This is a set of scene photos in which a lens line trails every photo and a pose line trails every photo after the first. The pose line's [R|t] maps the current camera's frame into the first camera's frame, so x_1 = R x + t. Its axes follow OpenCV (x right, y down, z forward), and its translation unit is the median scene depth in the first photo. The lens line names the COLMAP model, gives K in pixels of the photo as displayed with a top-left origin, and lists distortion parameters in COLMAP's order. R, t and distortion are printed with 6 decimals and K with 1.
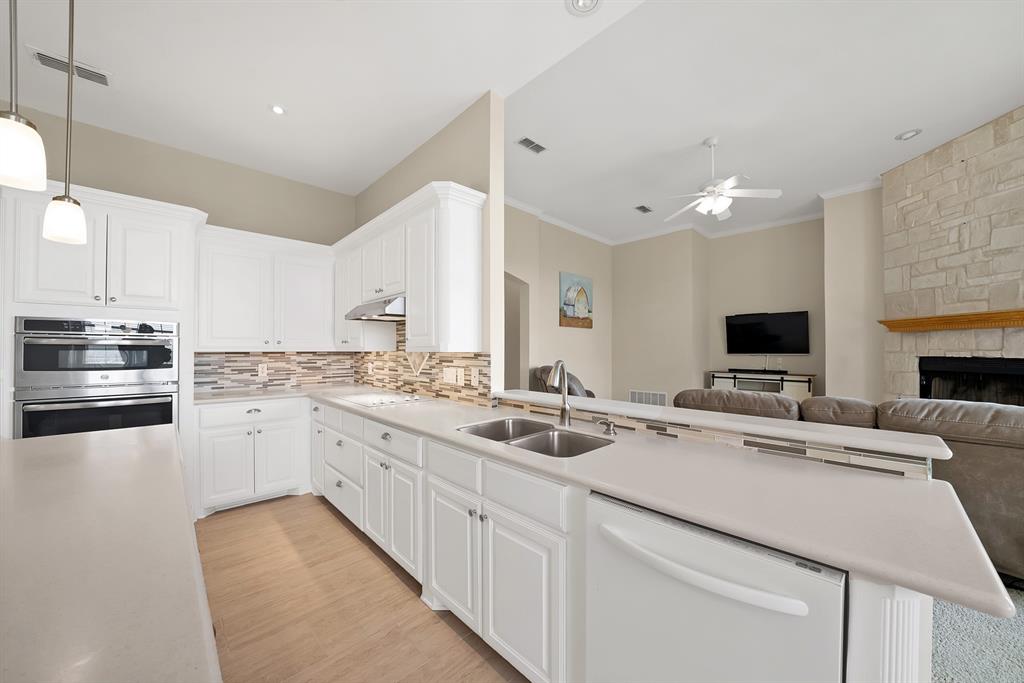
lens RADIAL K [[363.0, 0, 517.6], [0, 363.0, 347.8], [0, 0, 1]] dist [-0.020130, 0.000369]
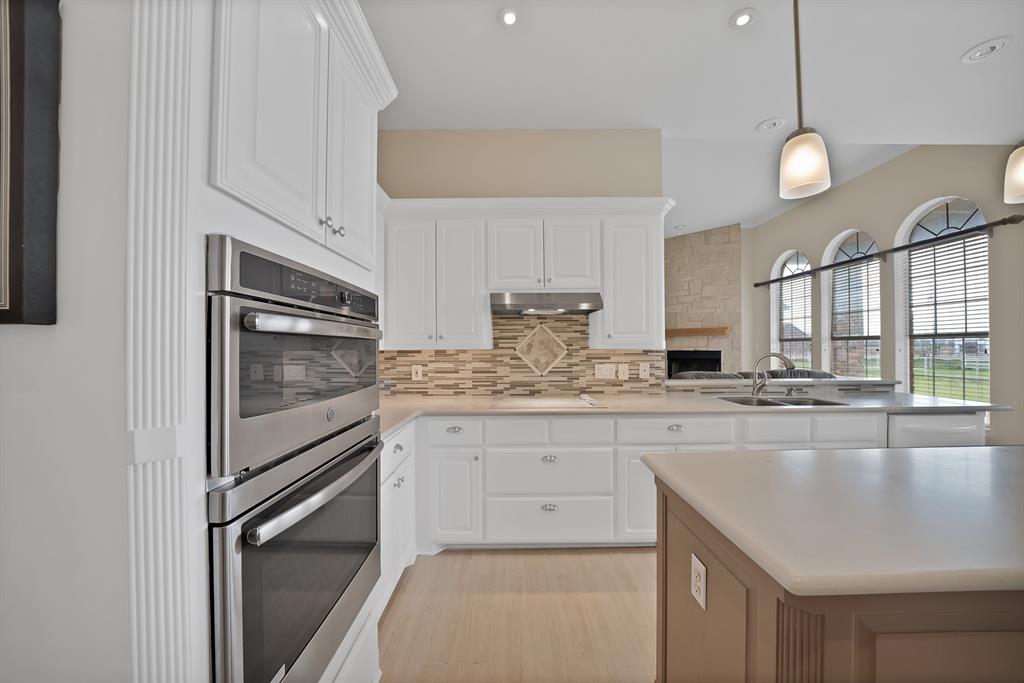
lens RADIAL K [[363.0, 0, 517.6], [0, 363.0, 347.8], [0, 0, 1]] dist [-0.020130, 0.000369]
pose [[0.690223, -0.003643, 0.723588, -0.793179], [-0.000031, 0.999987, 0.005064, 0.001830], [-0.723597, -0.003518, 0.690214, 0.327563]]
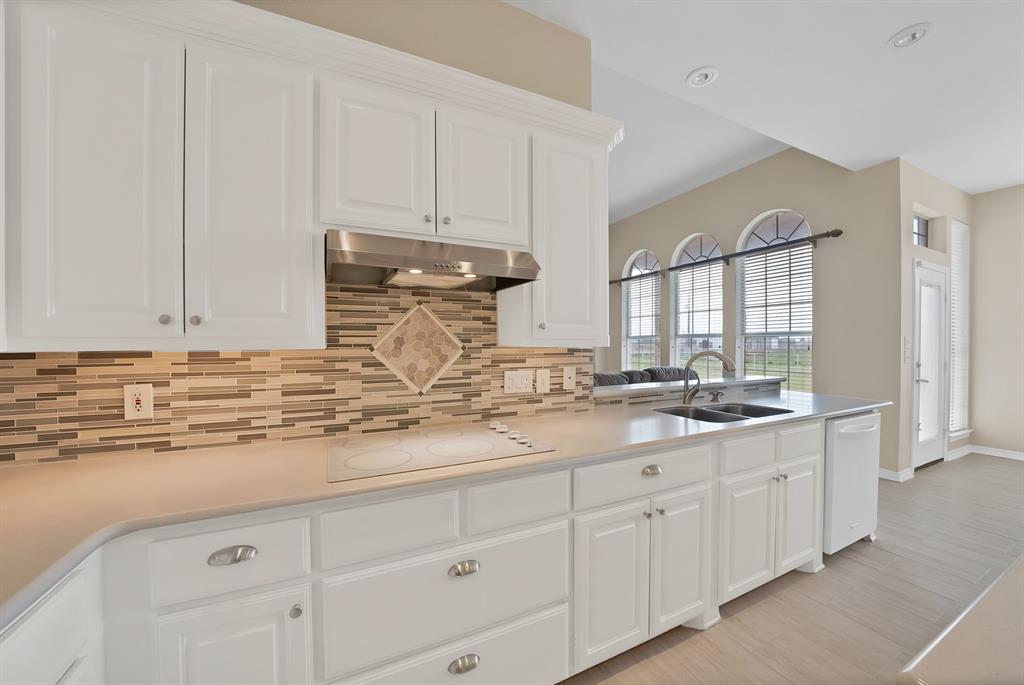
lens RADIAL K [[369.3, 0, 510.9], [0, 369.3, 345.4], [0, 0, 1]] dist [-0.023109, 0.000014]
pose [[0.319708, -0.005873, 0.947498, -0.601680], [-0.002563, 0.999972, 0.007063, 0.002465], [-0.947513, -0.004687, 0.319684, 0.562683]]
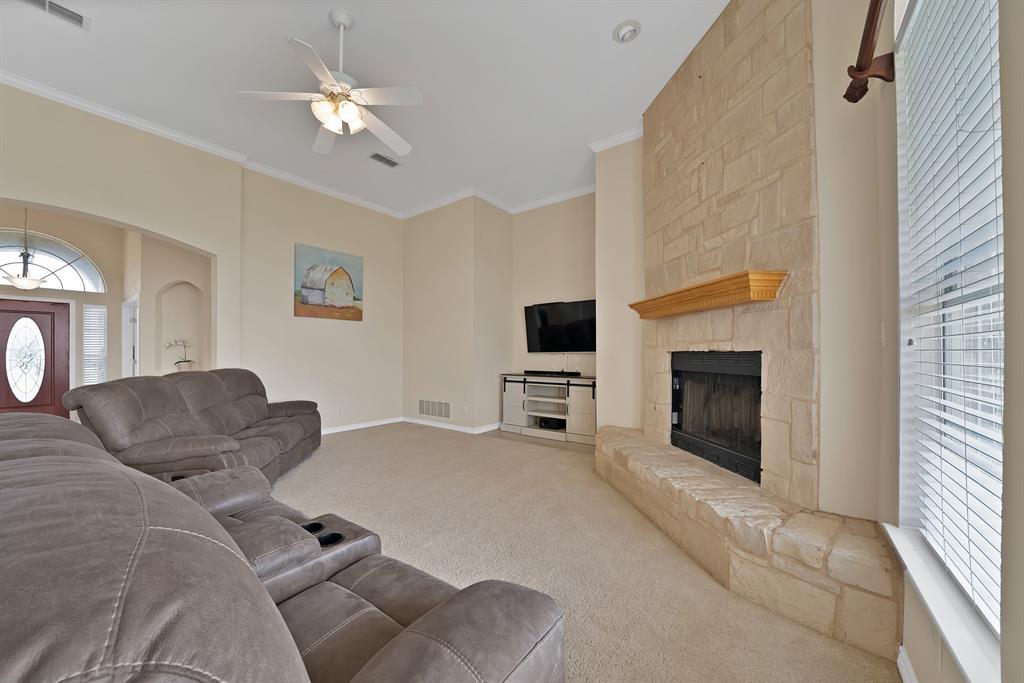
lens RADIAL K [[371.6, 0, 504.5], [0, 371.6, 353.5], [0, 0, 1]] dist [-0.028192, 0.000239]
pose [[0.989663, -0.004199, 0.143352, 0.767124], [0.003189, 0.999968, 0.007274, 0.024470], [-0.143378, -0.006742, 0.989645, 0.318638]]
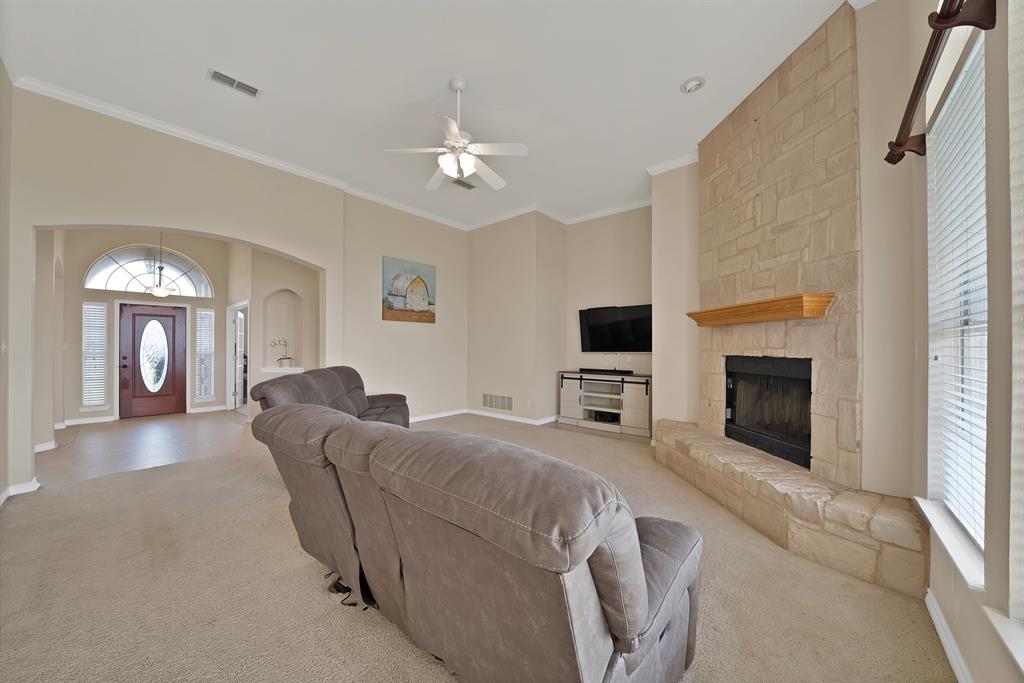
lens RADIAL K [[360.6, 0, 515.6], [0, 360.6, 347.1], [0, 0, 1]] dist [-0.028794, 0.000008]
pose [[0.996326, 0.002364, 0.085609, 0.631701], [-0.002688, 0.999990, 0.003673, 0.003160], [-0.085599, -0.003889, 0.996322, 0.211572]]
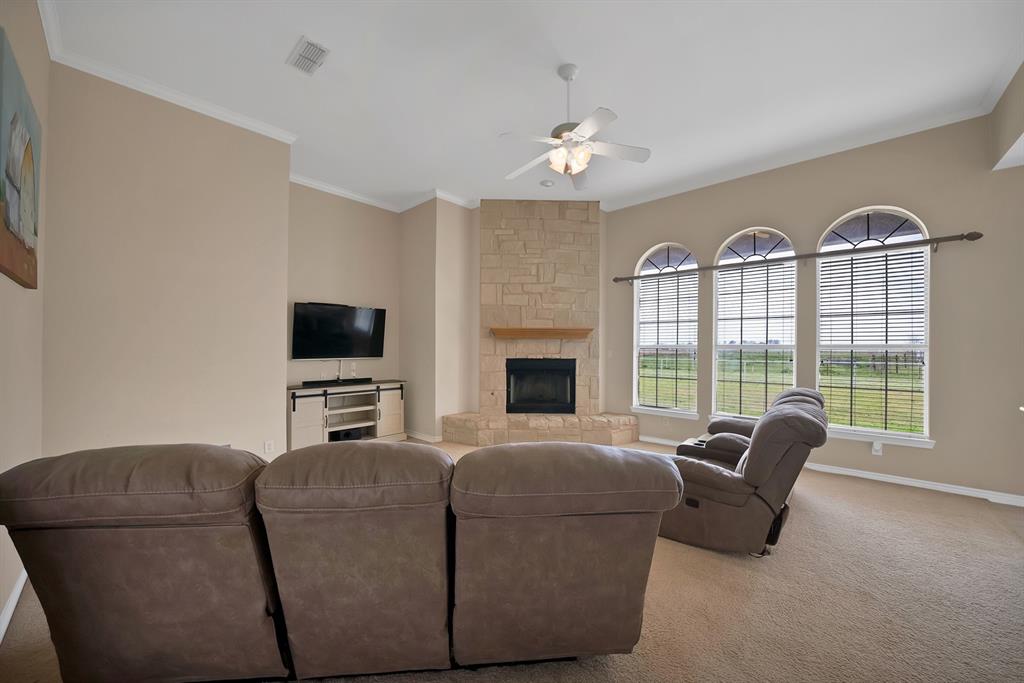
lens RADIAL K [[371.6, 0, 504.5], [0, 371.6, 353.5], [0, 0, 1]] dist [-0.028192, 0.000239]
pose [[-0.039243, -0.016946, 0.999086, -0.211011], [-0.008822, 0.999823, 0.016612, -0.016976], [-0.999191, -0.008162, -0.039385, 1.198102]]
